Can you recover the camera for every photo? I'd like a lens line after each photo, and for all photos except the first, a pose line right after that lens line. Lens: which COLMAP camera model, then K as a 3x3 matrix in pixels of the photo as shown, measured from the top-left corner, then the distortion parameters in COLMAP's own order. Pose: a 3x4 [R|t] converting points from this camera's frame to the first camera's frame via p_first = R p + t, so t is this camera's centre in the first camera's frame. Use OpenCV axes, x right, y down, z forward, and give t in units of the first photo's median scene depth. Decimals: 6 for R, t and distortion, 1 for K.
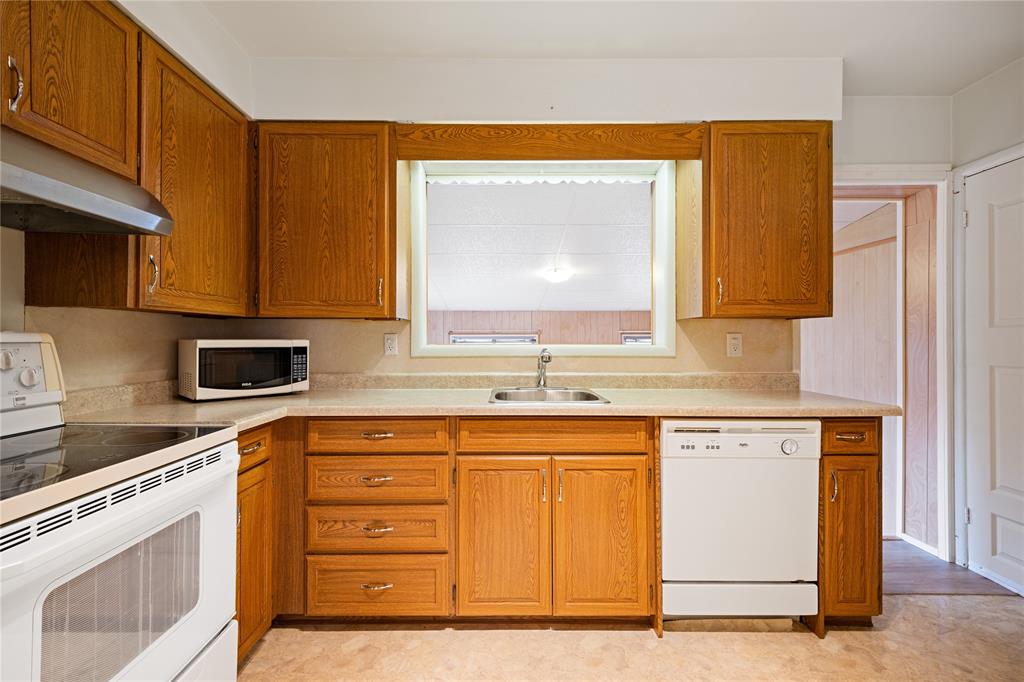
lens RADIAL K [[459.7, 0, 510.7], [0, 459.7, 338.0], [0, 0, 1]] dist [0.020347, -0.004029]
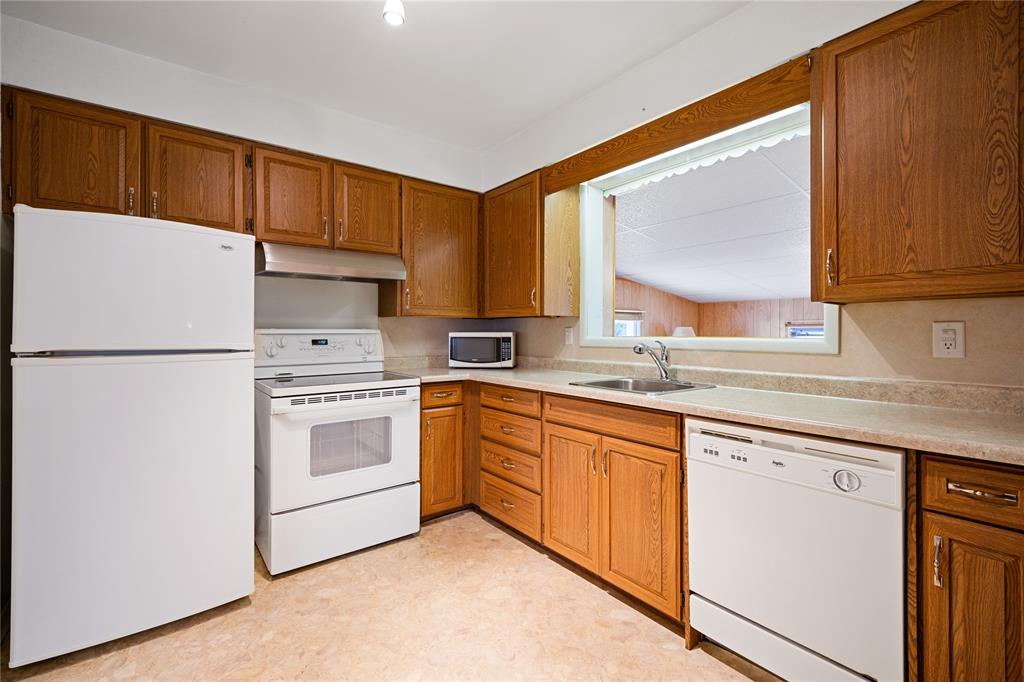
lens RADIAL K [[459.7, 0, 497.4], [0, 459.7, 331.6], [0, 0, 1]] dist [0.020347, -0.004029]
pose [[0.587123, -0.001383, -0.809497, 0.848357], [0.003693, 0.999993, 0.000970, 0.000440], [0.809490, -0.003559, 0.587123, 0.135654]]
